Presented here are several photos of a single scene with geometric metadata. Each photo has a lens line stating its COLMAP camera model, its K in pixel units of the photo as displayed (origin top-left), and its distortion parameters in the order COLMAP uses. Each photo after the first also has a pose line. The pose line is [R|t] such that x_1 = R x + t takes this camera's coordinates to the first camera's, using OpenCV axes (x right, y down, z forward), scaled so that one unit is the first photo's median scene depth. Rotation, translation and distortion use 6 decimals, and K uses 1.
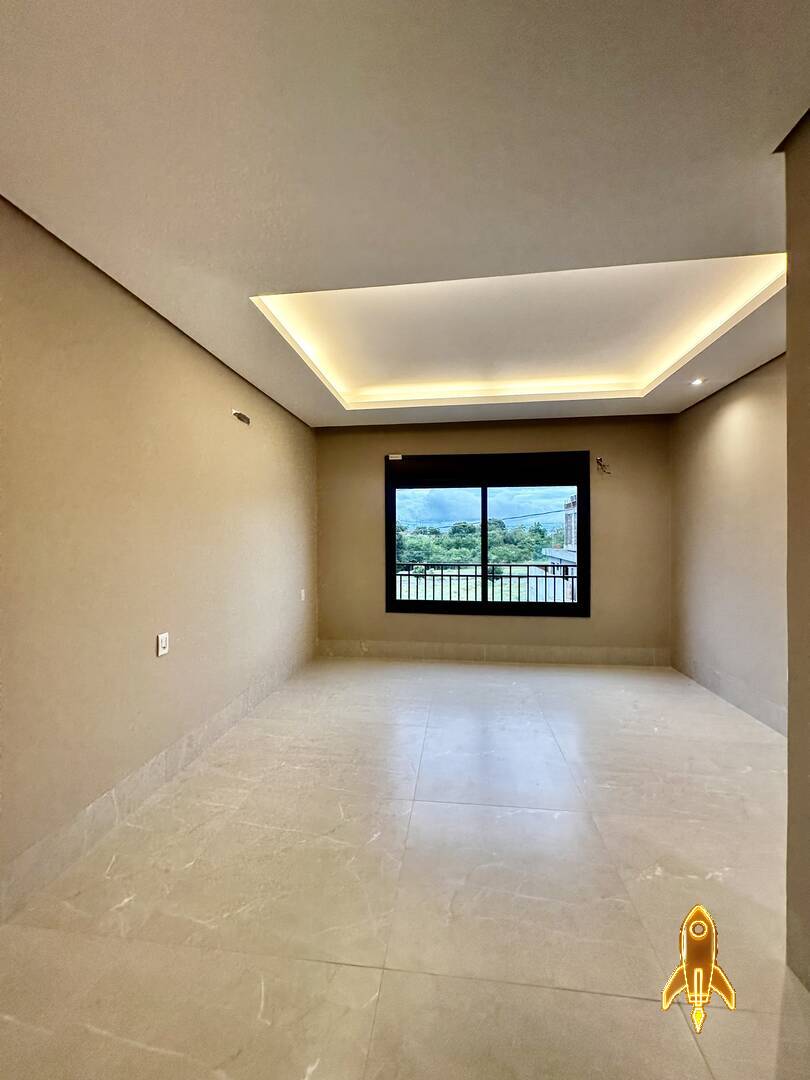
lens RADIAL K [[429.7, 0, 405.4], [0, 429.7, 541.9], [0, 0, 1]] dist [-0.001005, 0.000379]
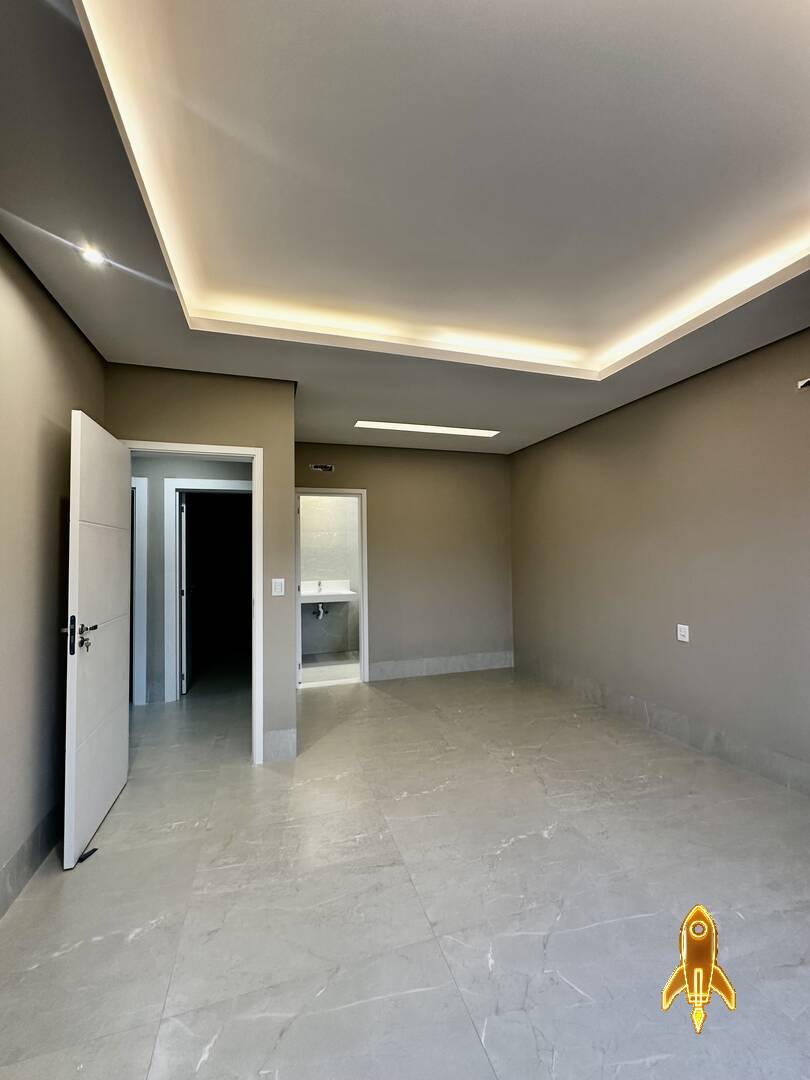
lens RADIAL K [[429.7, 0, 405.3], [0, 429.7, 537.4], [0, 0, 1]] dist [-0.001005, 0.000379]
pose [[-0.911696, 0.005753, -0.410824, 0.698732], [0.016952, 0.999577, -0.023623, -0.032088], [0.410515, -0.028501, -0.911408, 1.767035]]
